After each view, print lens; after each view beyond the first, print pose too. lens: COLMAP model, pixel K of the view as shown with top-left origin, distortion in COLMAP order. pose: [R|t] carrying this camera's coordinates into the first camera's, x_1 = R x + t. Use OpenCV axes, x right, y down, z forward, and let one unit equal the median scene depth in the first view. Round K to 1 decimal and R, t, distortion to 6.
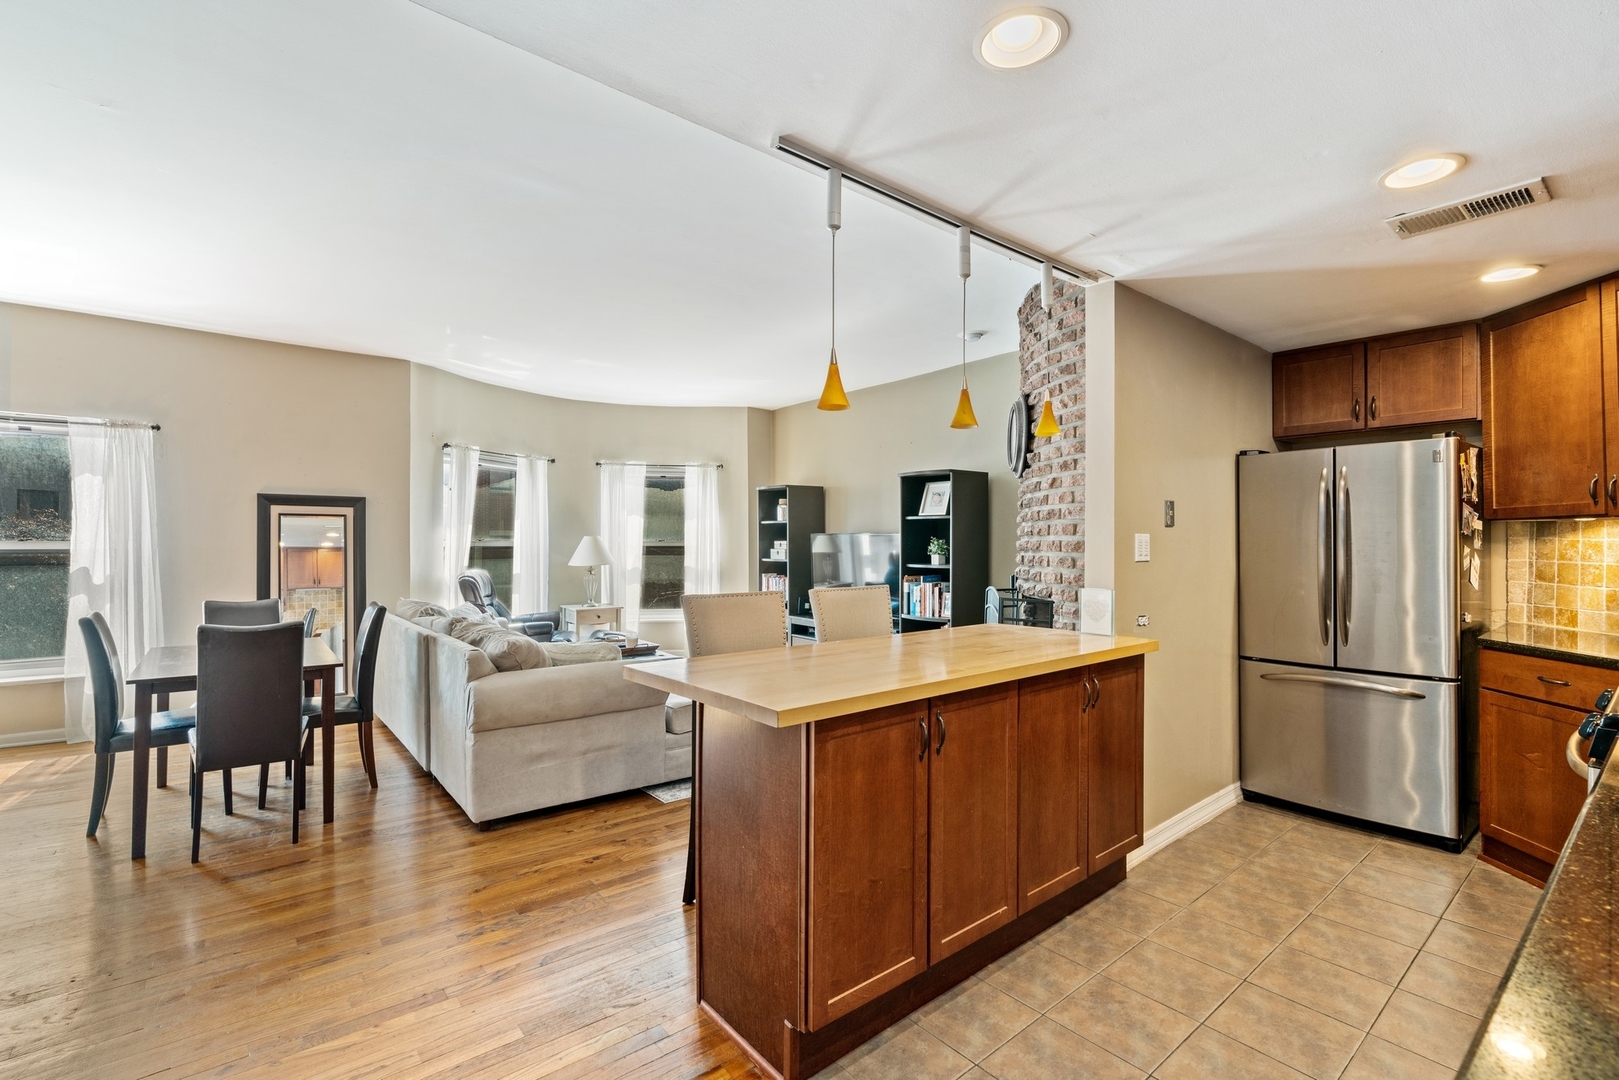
lens RADIAL K [[723.6, 0, 802.3], [0, 723.6, 540.9], [0, 0, 1]] dist [-0.001169, 0.001461]
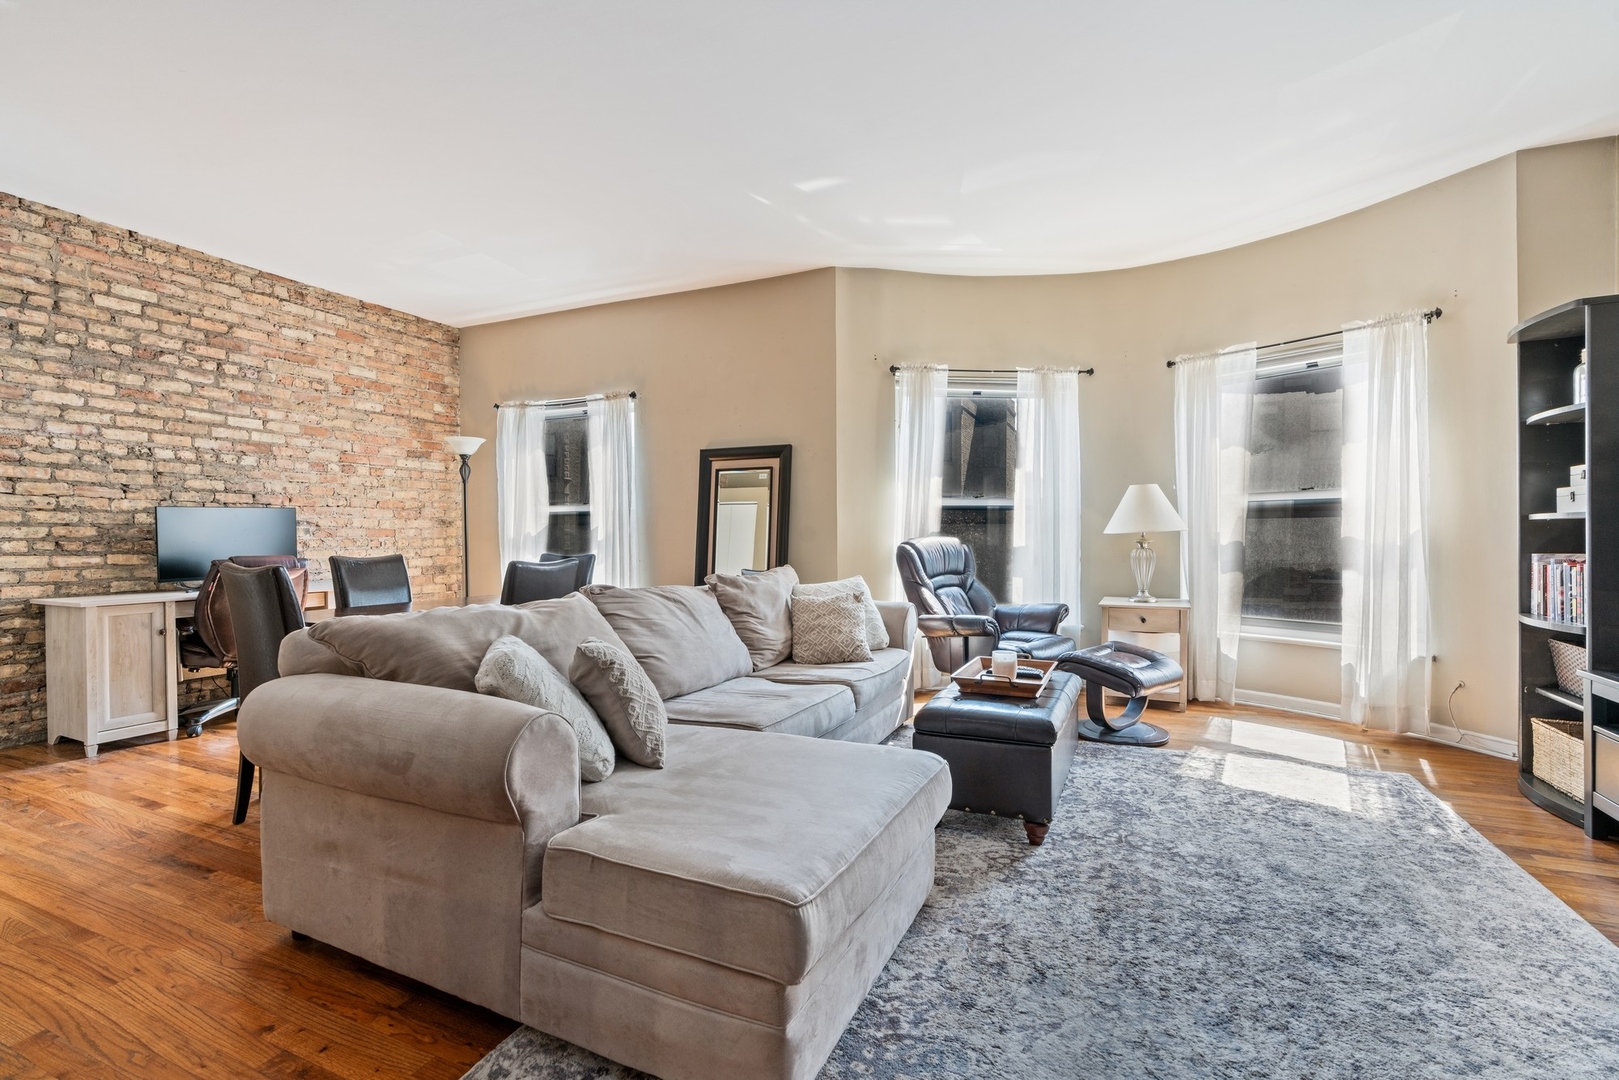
lens RADIAL K [[723.6, 0, 802.3], [0, 723.6, 540.9], [0, 0, 1]] dist [-0.001169, 0.001461]
pose [[0.454147, 0.004855, -0.890914, 0.152676], [0.005054, 0.999955, 0.008026, 0.045134], [0.890913, -0.008148, 0.454102, 0.636130]]
